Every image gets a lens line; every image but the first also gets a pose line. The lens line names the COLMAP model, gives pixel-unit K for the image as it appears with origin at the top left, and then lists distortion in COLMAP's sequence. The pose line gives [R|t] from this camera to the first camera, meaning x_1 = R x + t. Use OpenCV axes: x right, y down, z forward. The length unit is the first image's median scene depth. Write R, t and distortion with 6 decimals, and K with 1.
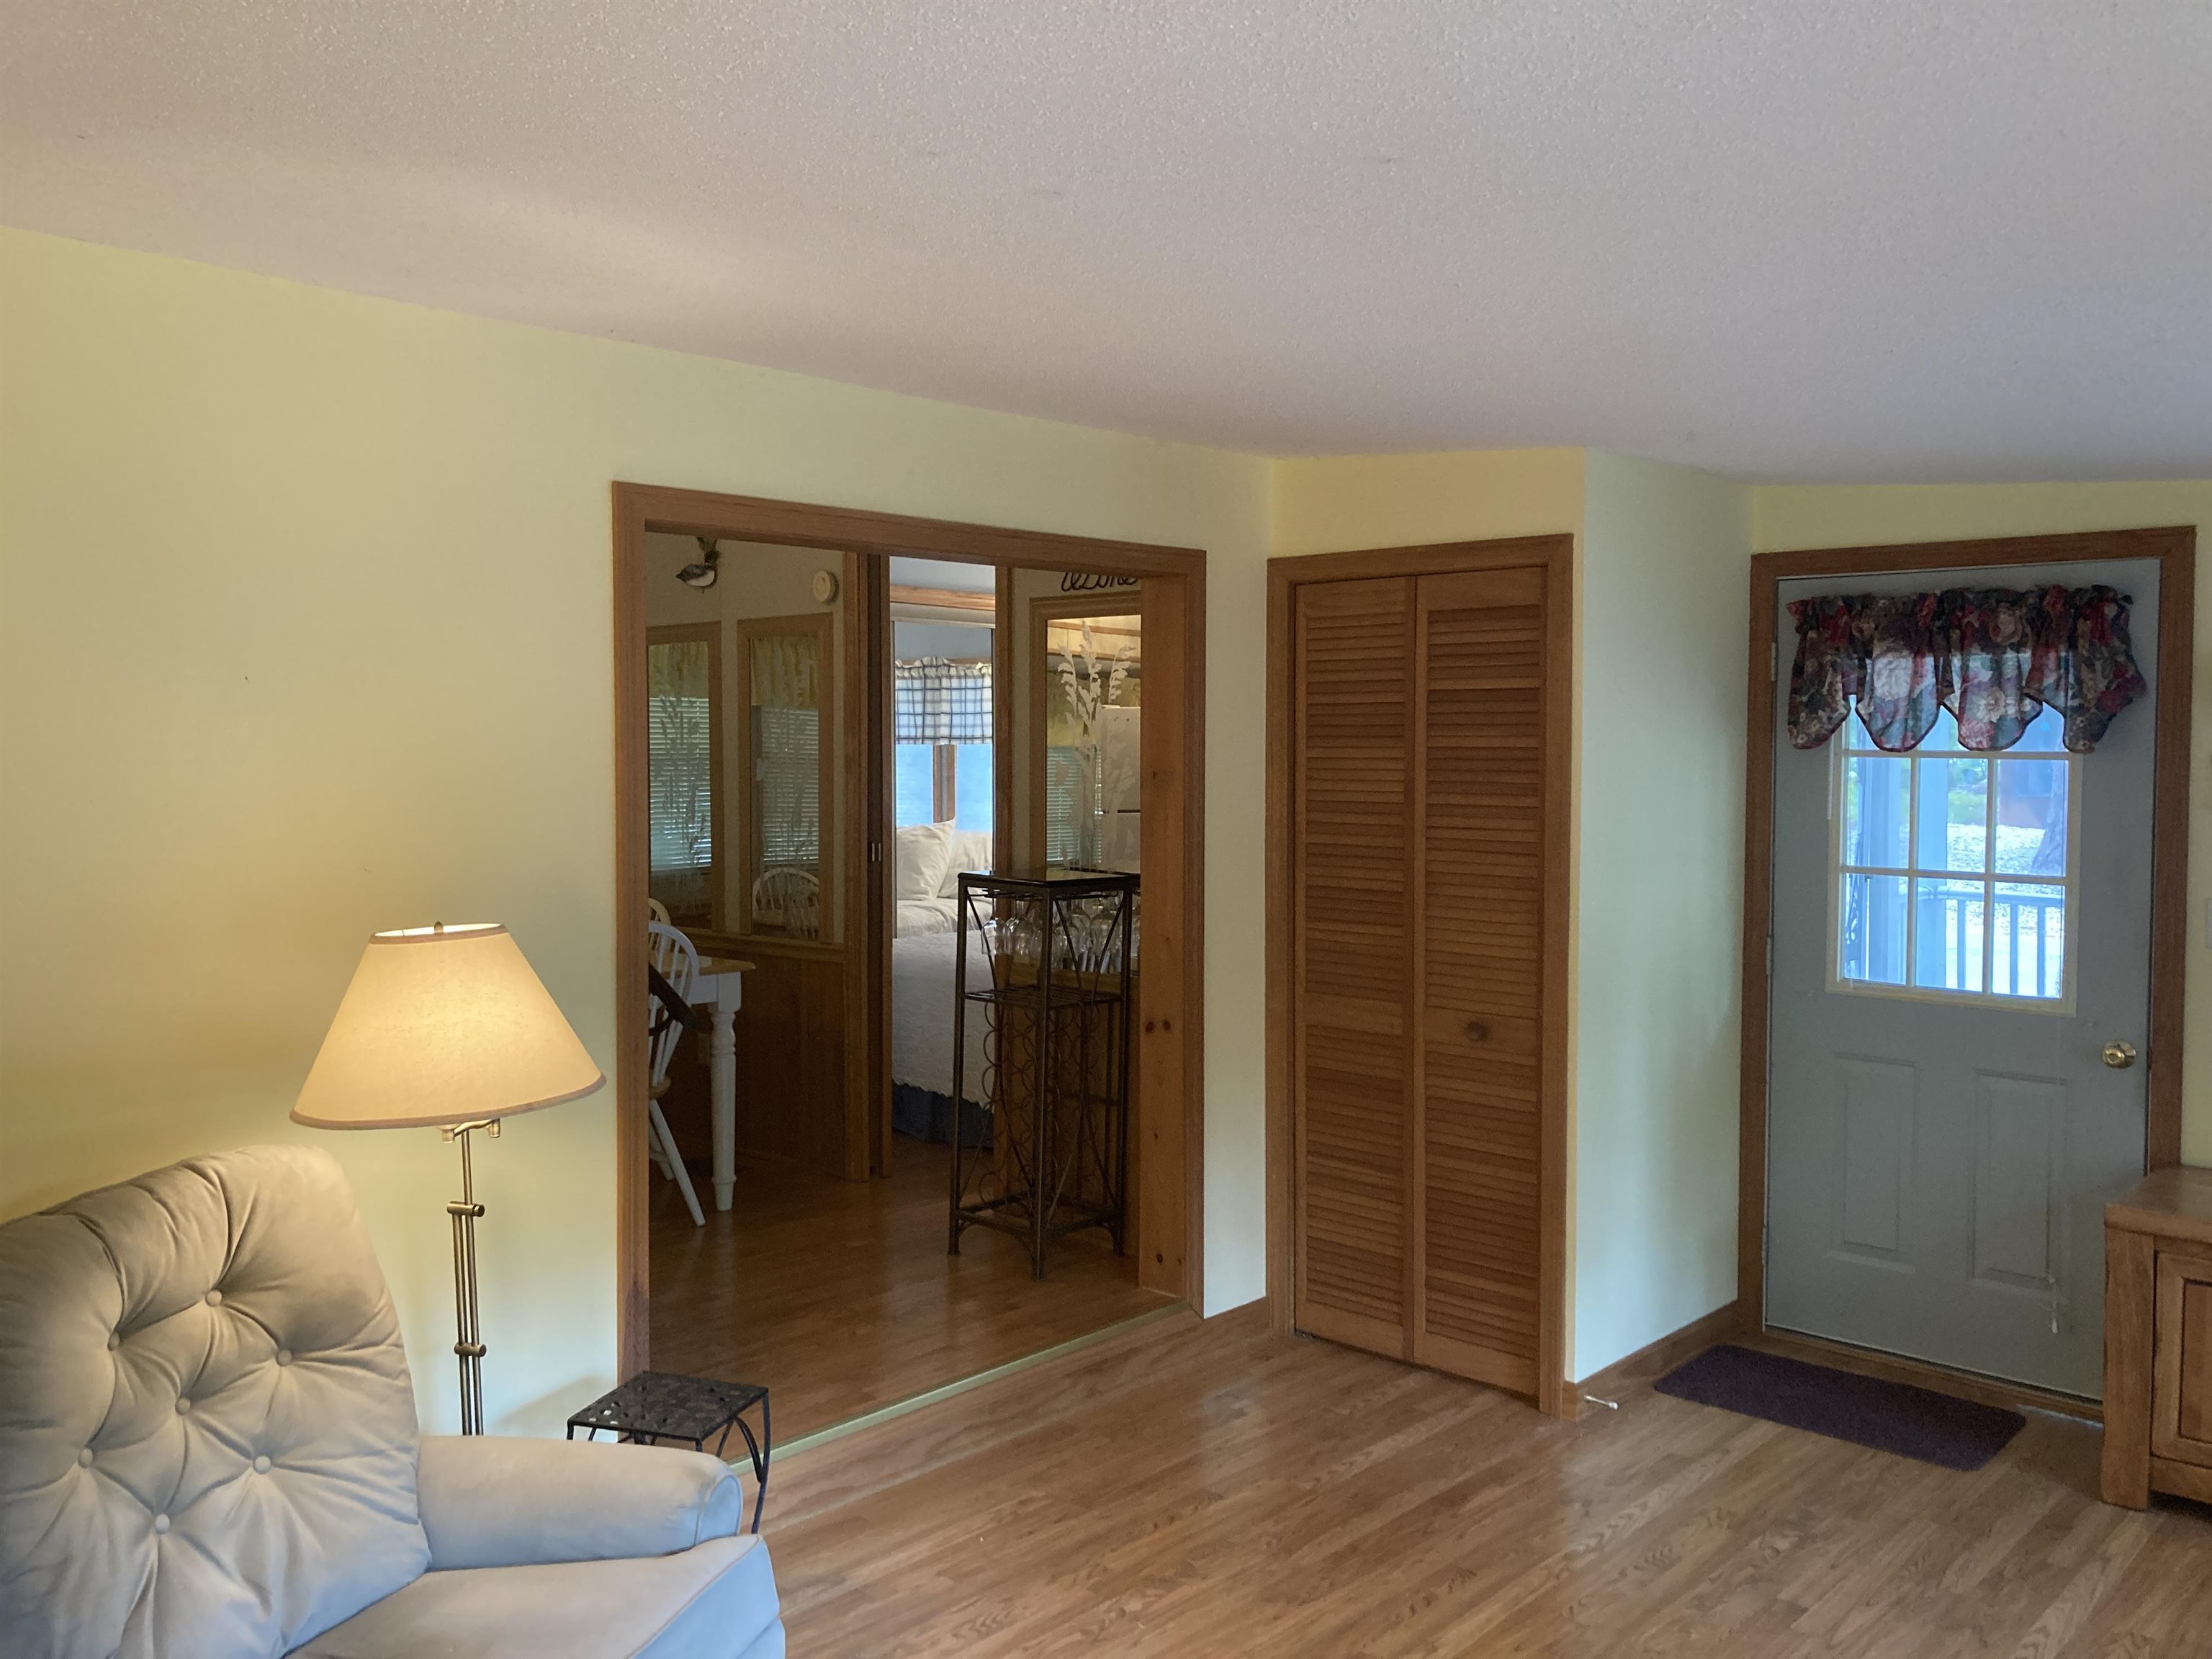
lens RADIAL K [[1825.3, 0, 1173.3], [0, 1825.3, 817.8], [0, 0, 1]] dist [0.073213, -0.094167]
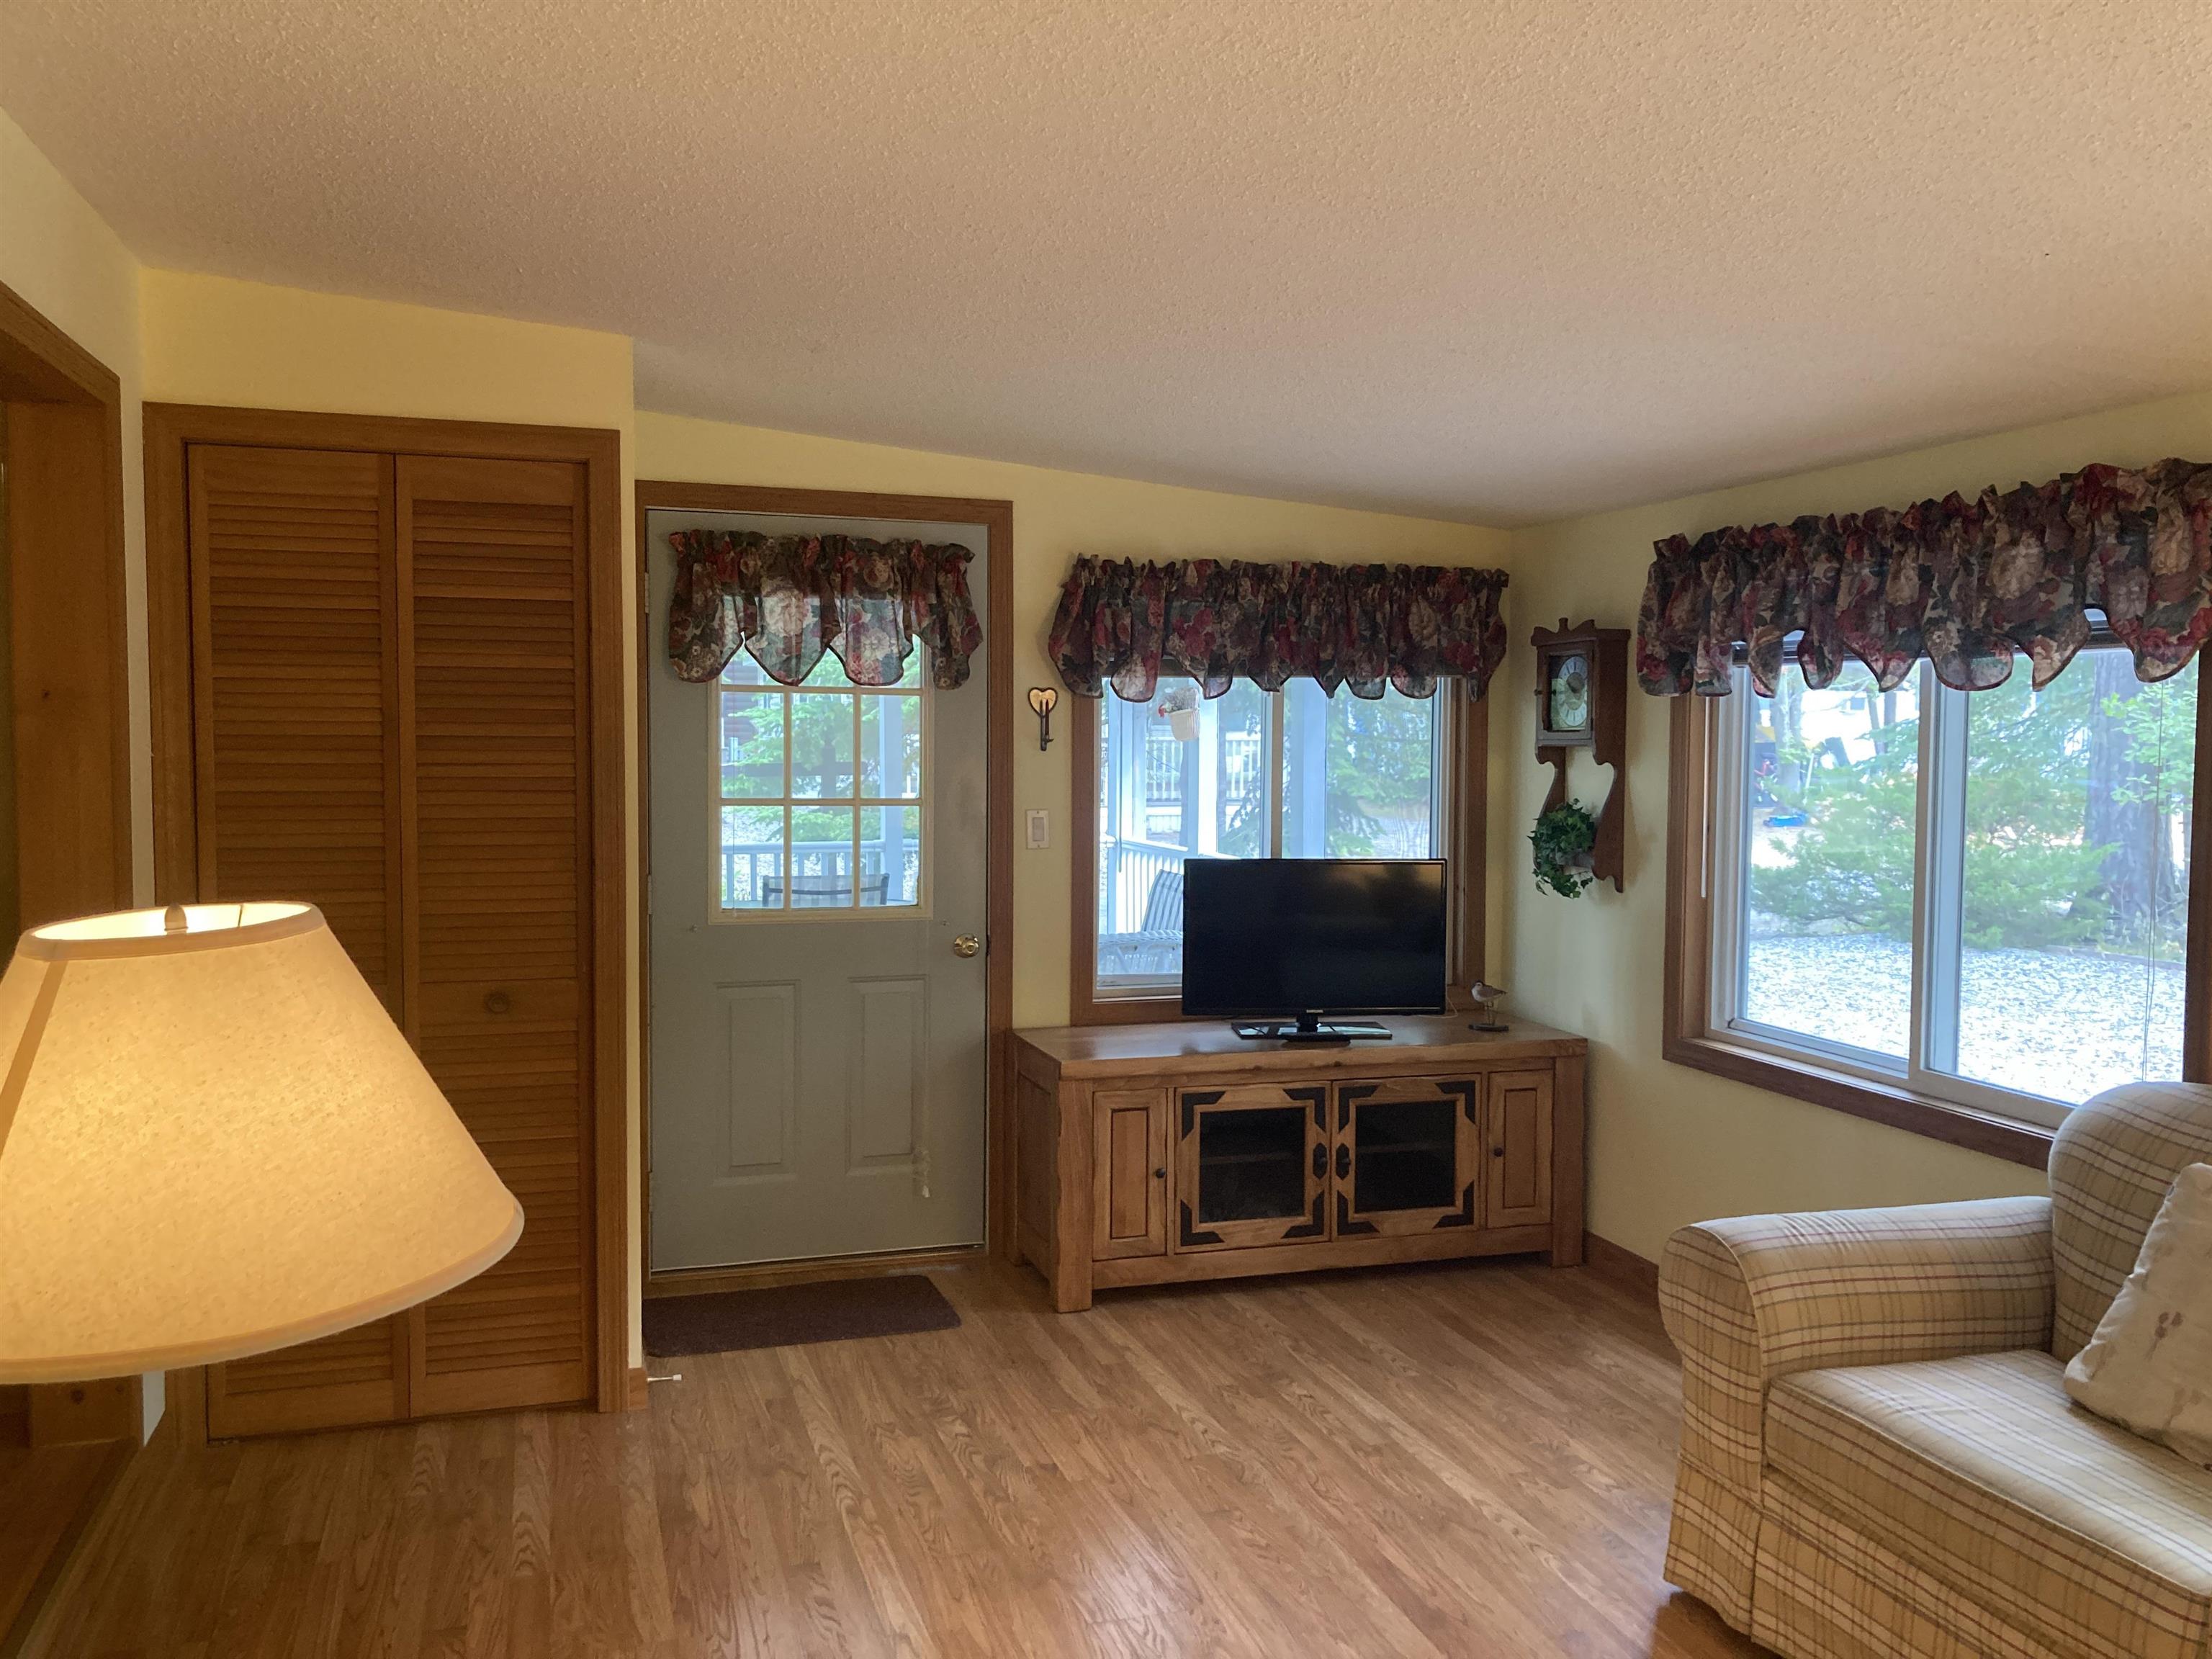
lens RADIAL K [[1825.3, 0, 1083.1], [0, 1825.3, 816.9], [0, 0, 1]] dist [0.073213, -0.094167]
pose [[0.512423, -0.039814, 0.857810, -0.423698], [0.033016, 0.999099, 0.026649, 0.016767], [-0.858098, 0.014666, 0.513276, 0.326059]]
